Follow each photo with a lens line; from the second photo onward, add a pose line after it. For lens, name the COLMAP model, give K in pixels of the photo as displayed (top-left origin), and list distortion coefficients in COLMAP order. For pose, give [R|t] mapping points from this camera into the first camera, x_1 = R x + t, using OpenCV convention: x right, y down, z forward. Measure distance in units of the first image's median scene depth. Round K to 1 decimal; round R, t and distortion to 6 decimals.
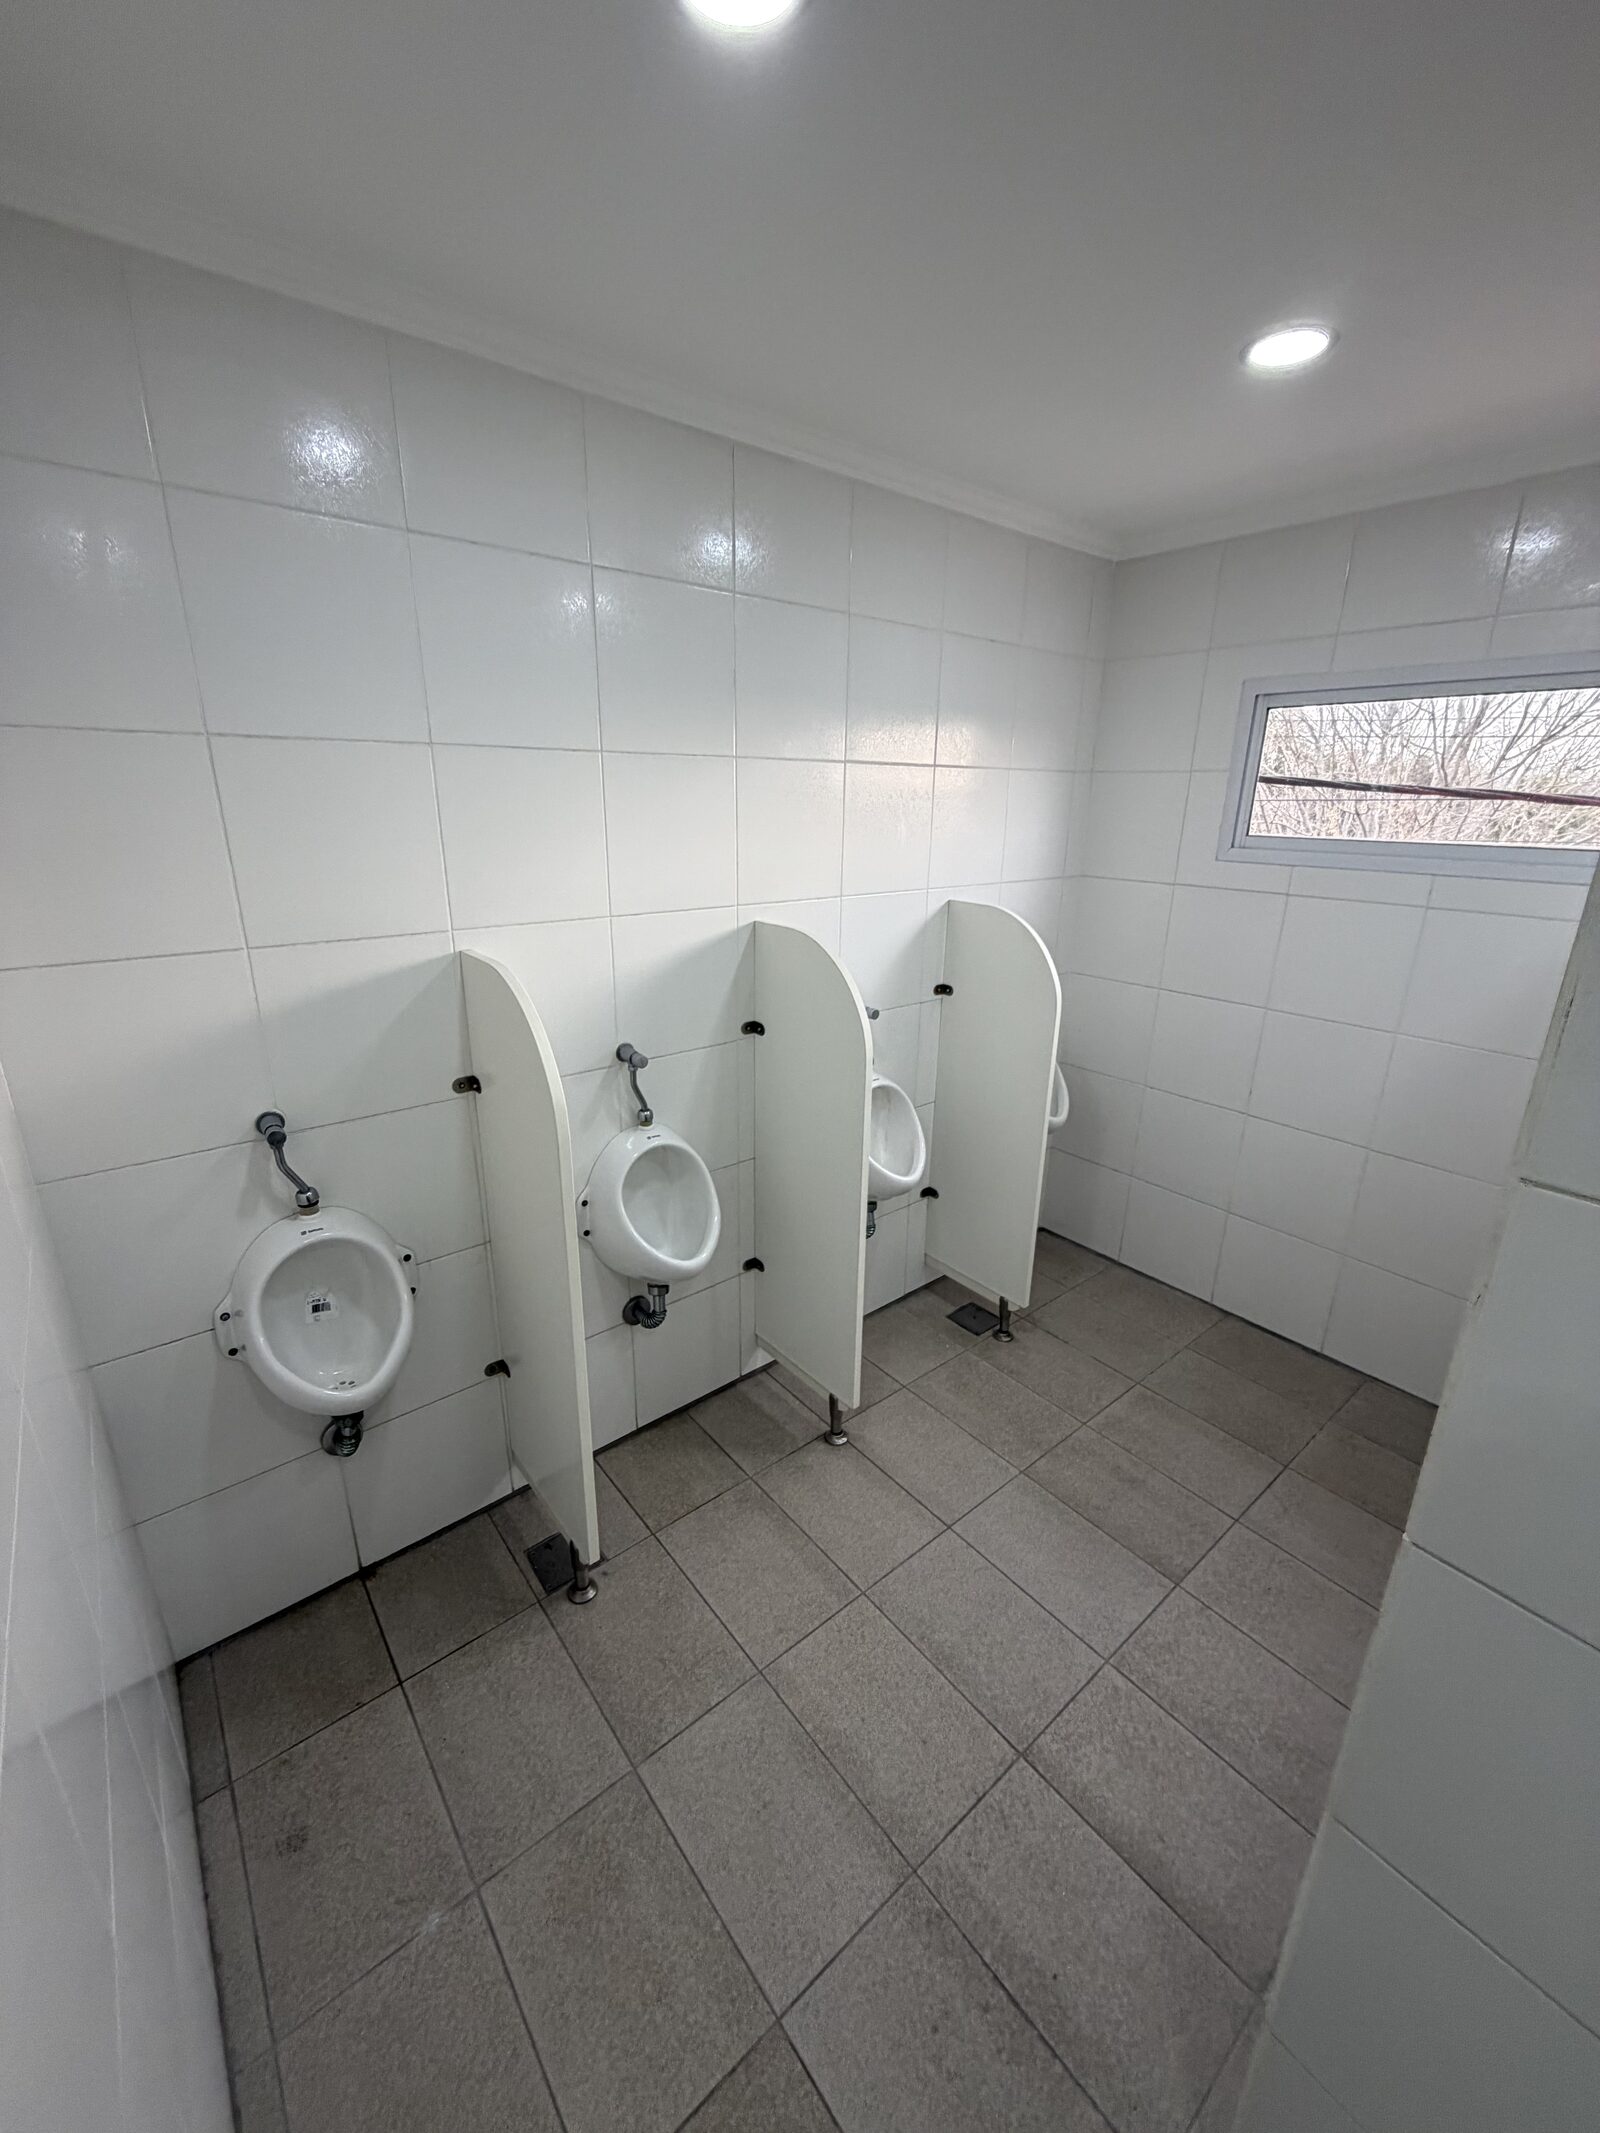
lens RADIAL K [[845.2, 0, 803.8], [0, 845.2, 1058.6], [0, 0, 1]] dist [-0.000800, -0.000095]
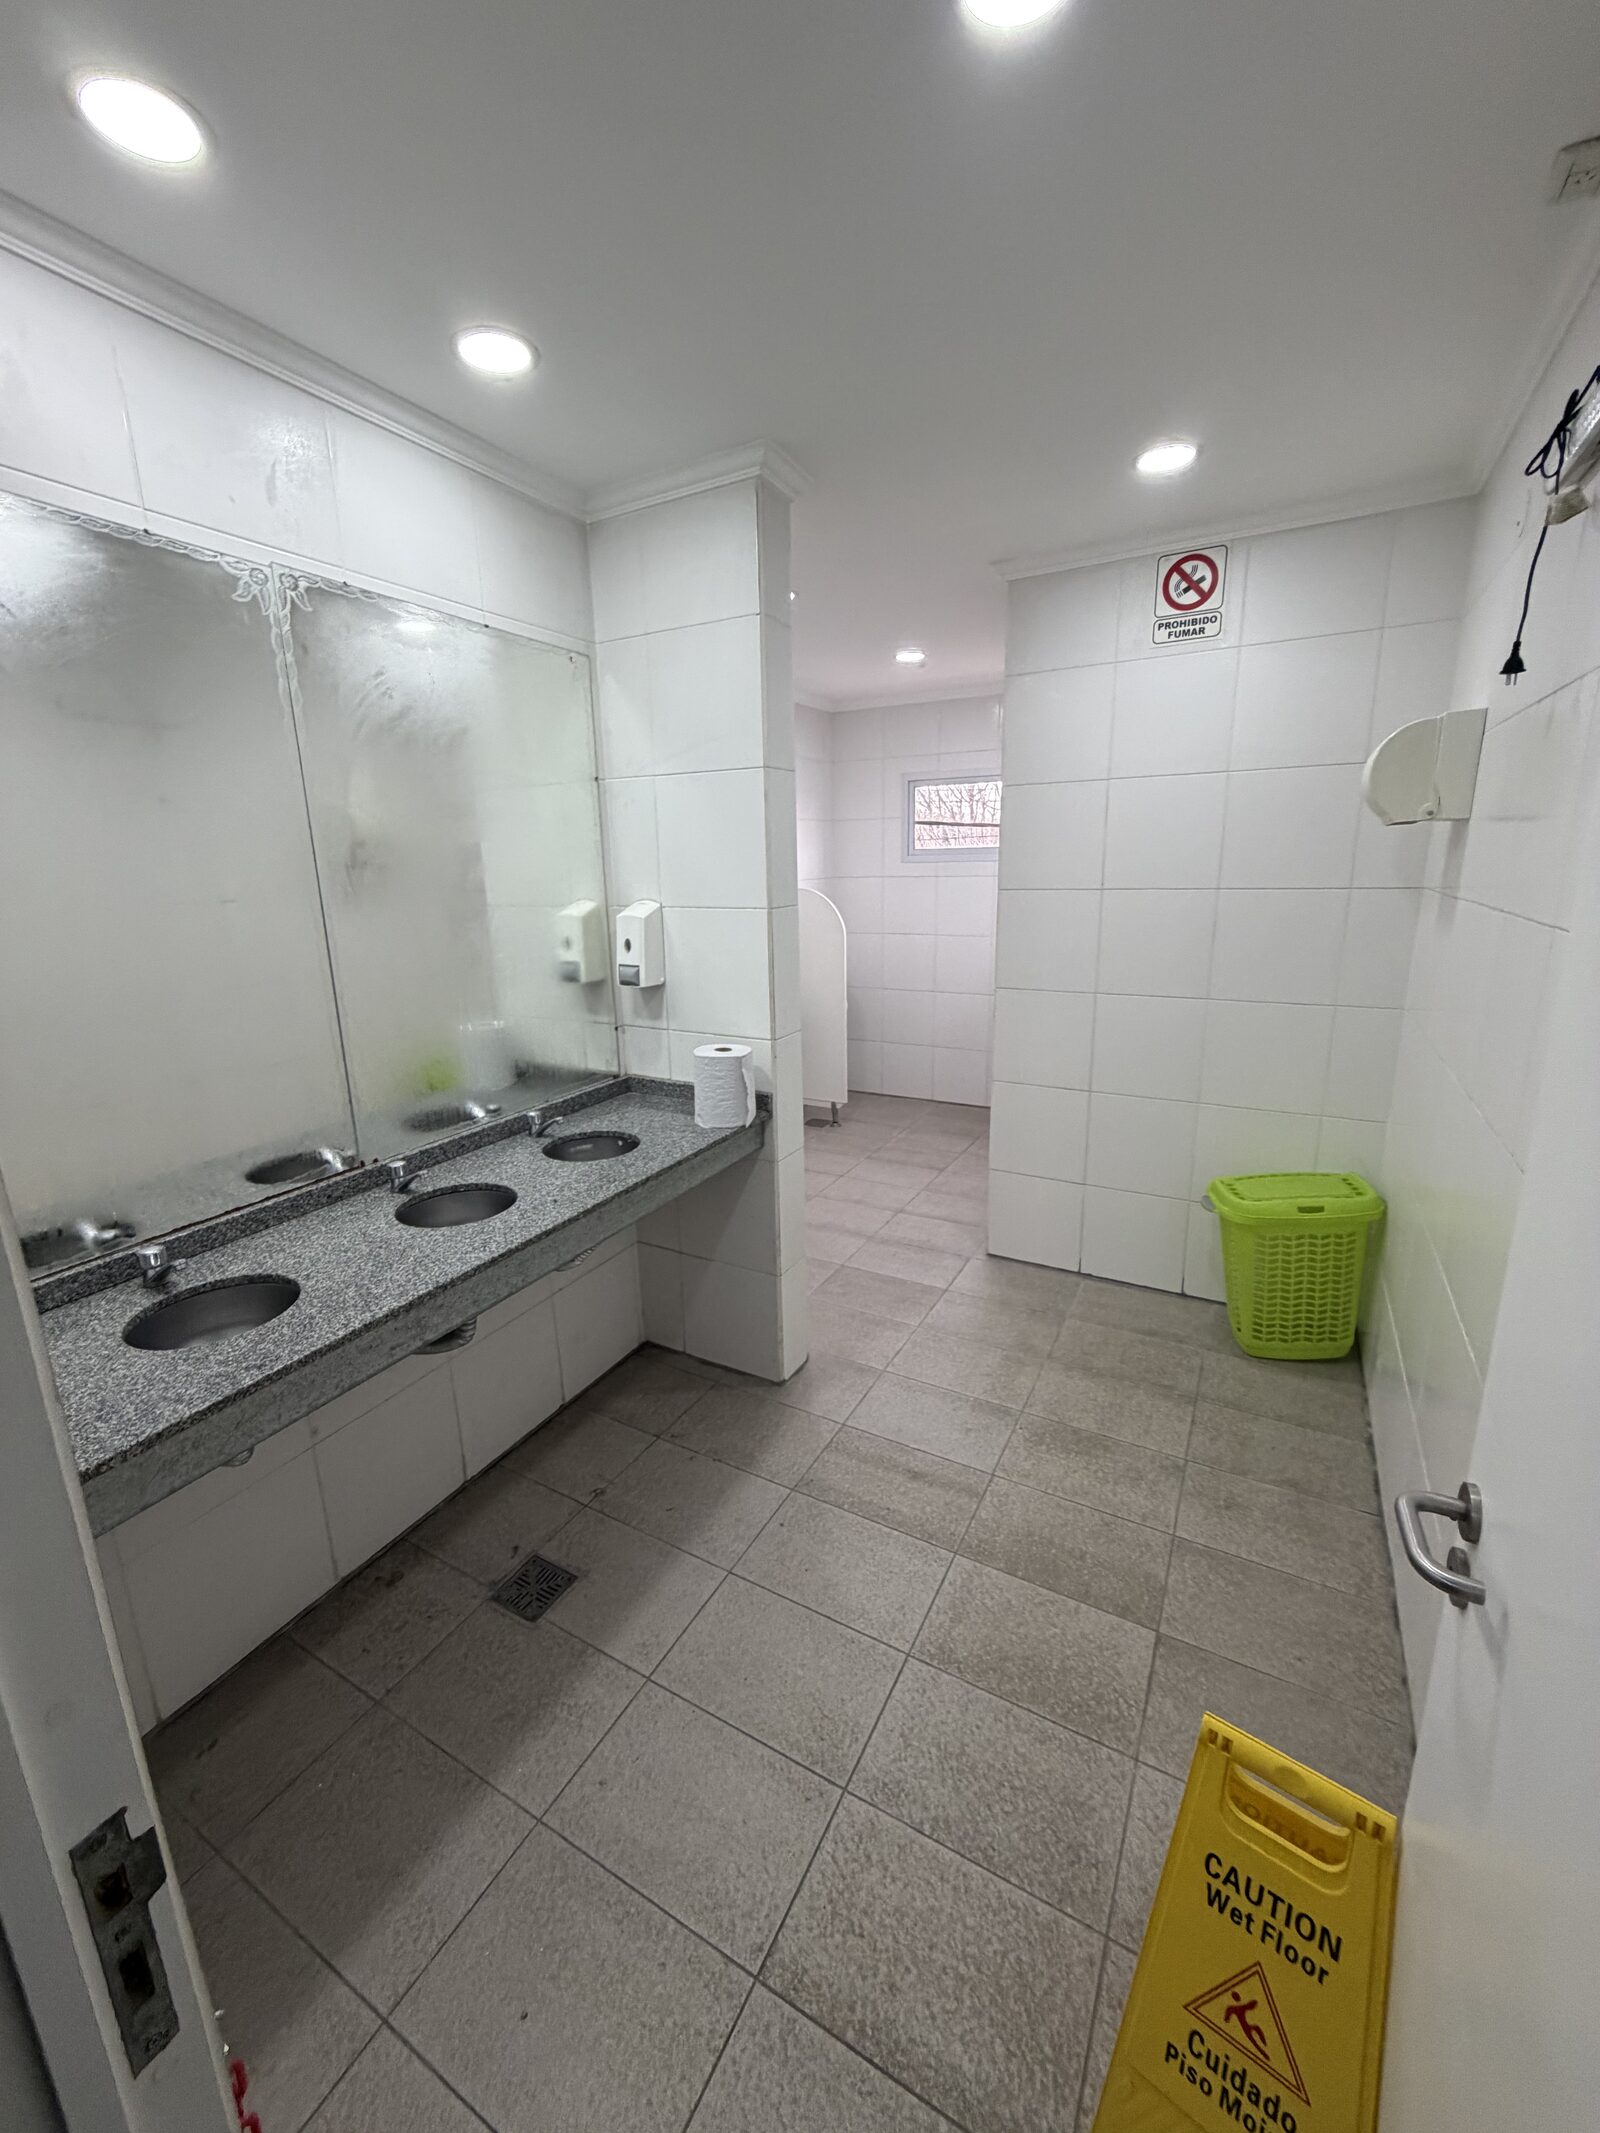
lens RADIAL K [[845.2, 0, 803.8], [0, 845.2, 1058.6], [0, 0, 1]] dist [-0.000800, -0.000095]
pose [[0.929101, -0.118709, 0.350258, -0.461129], [0.144667, 0.988276, -0.048801, 0.276420], [-0.340358, 0.096012, 0.935381, -0.708944]]
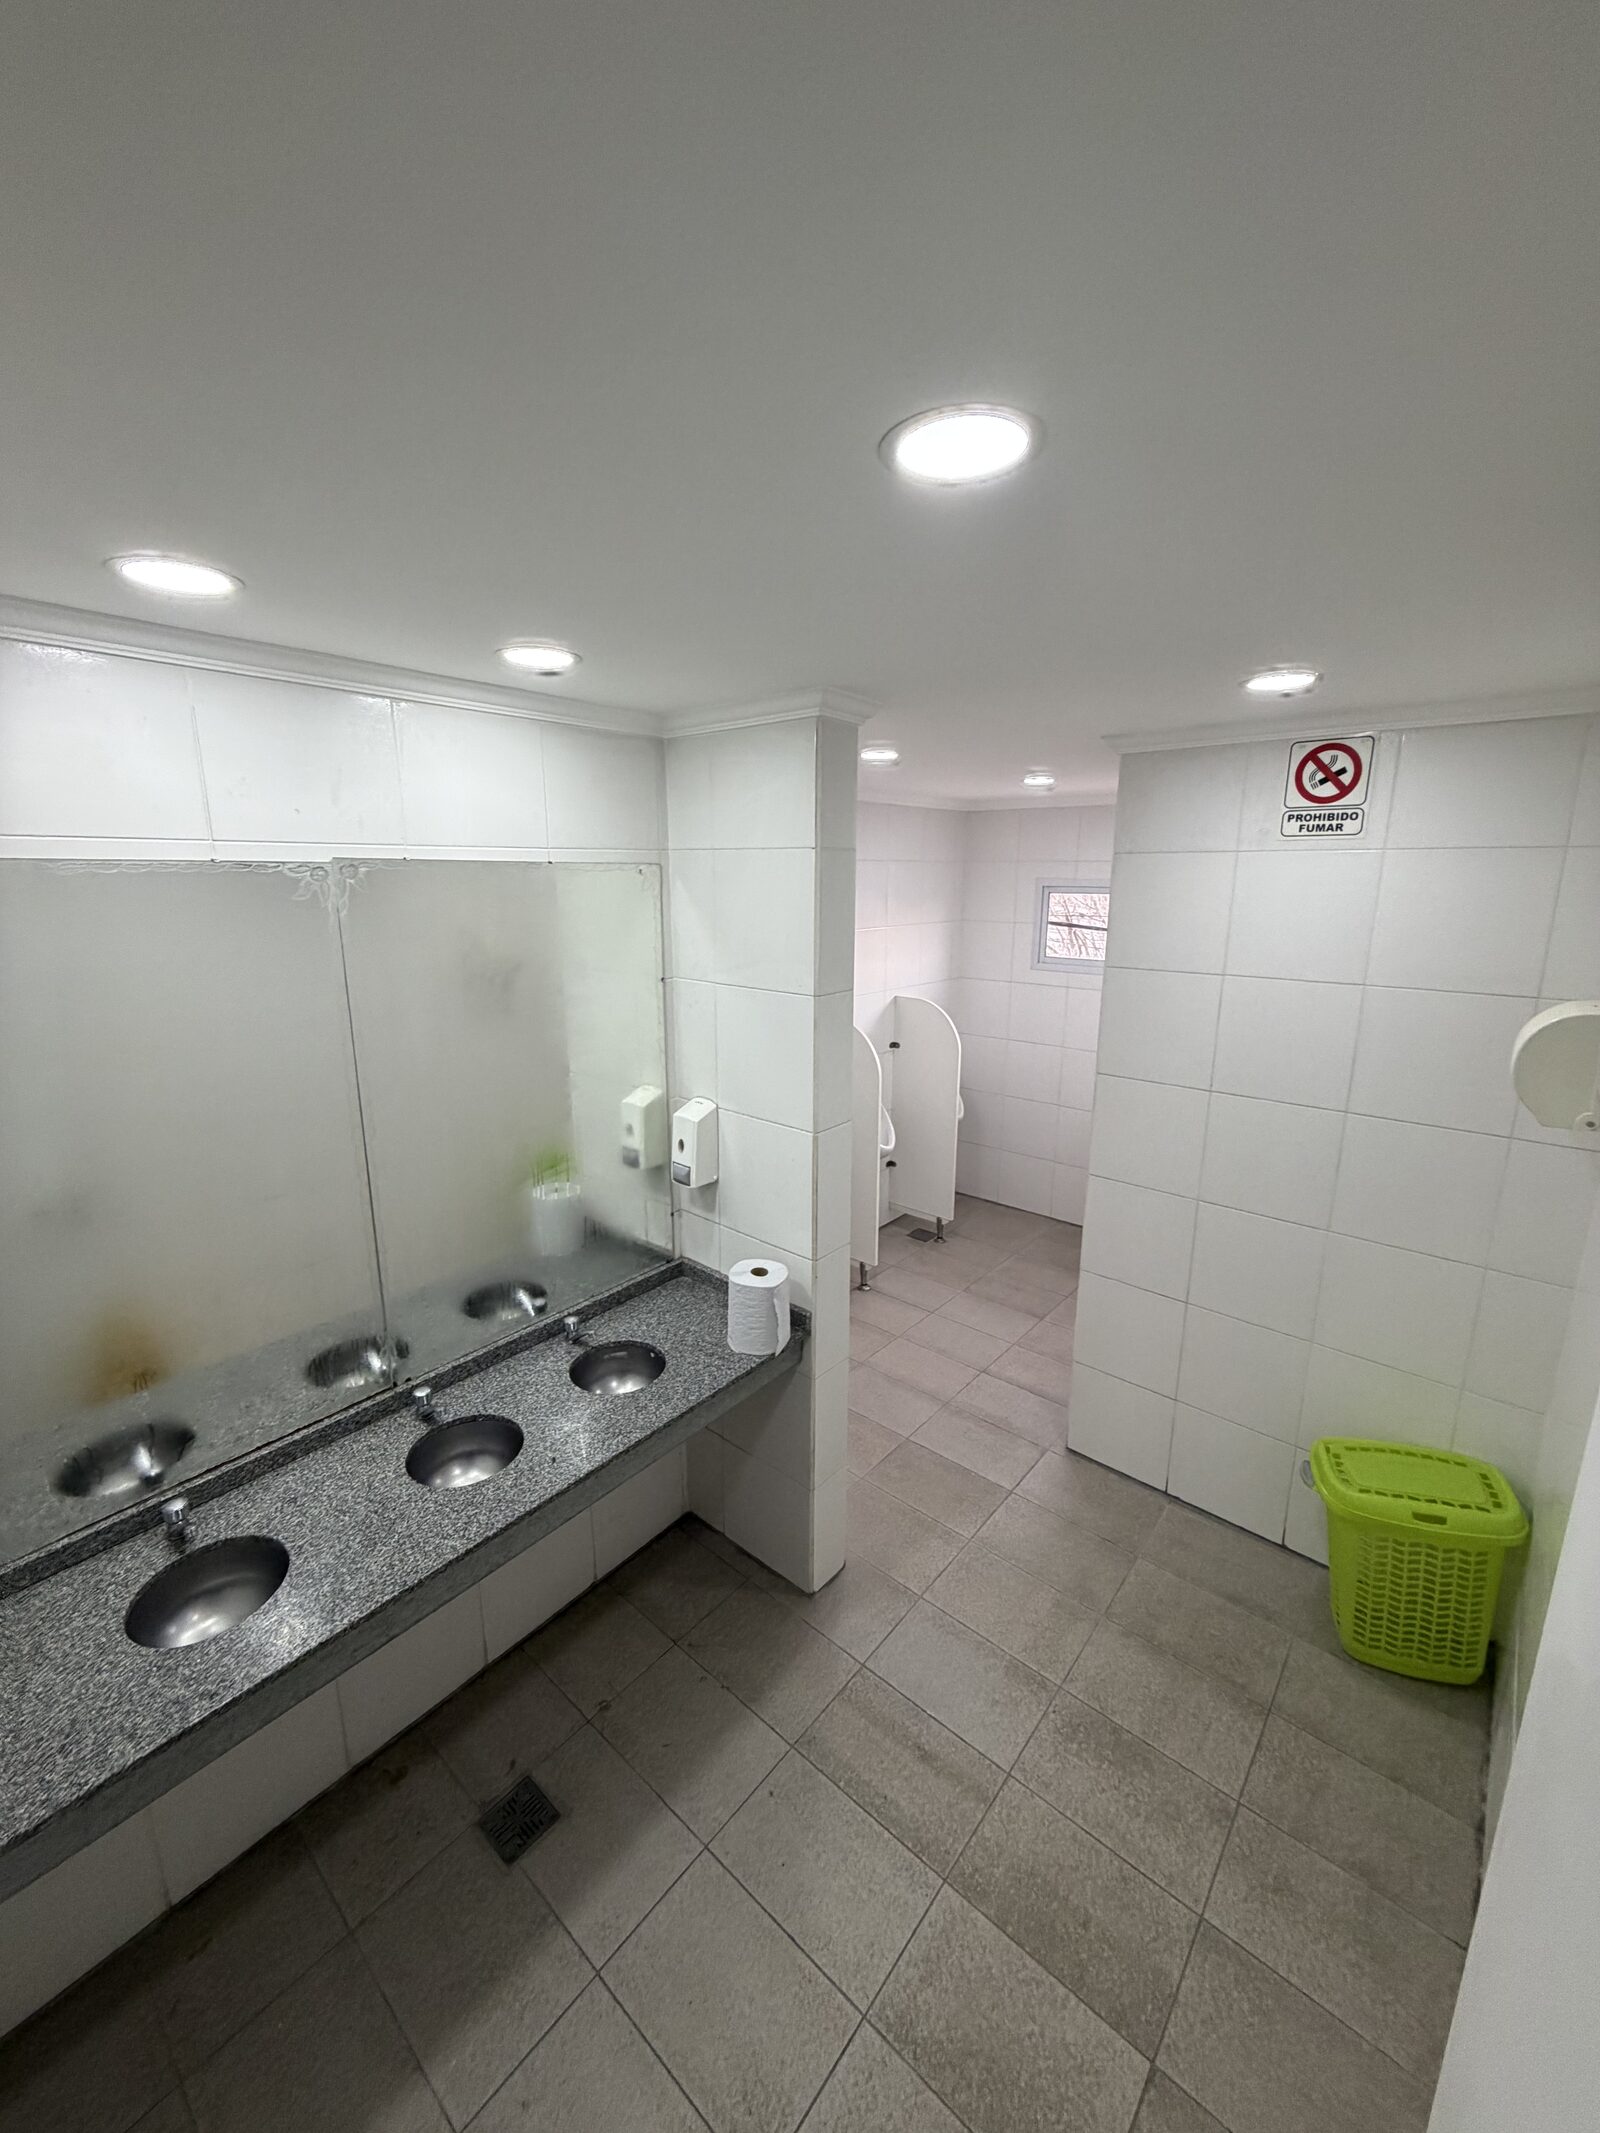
lens RADIAL K [[847.2, 0, 800.0], [0, 847.2, 1066.5], [0, 0, 1]] dist [-0.001581, -0.000200]
pose [[0.984433, -0.050014, 0.168494, -0.337860], [0.064282, 0.994695, -0.080316, 0.095722], [-0.163583, 0.089897, 0.982425, -0.730114]]
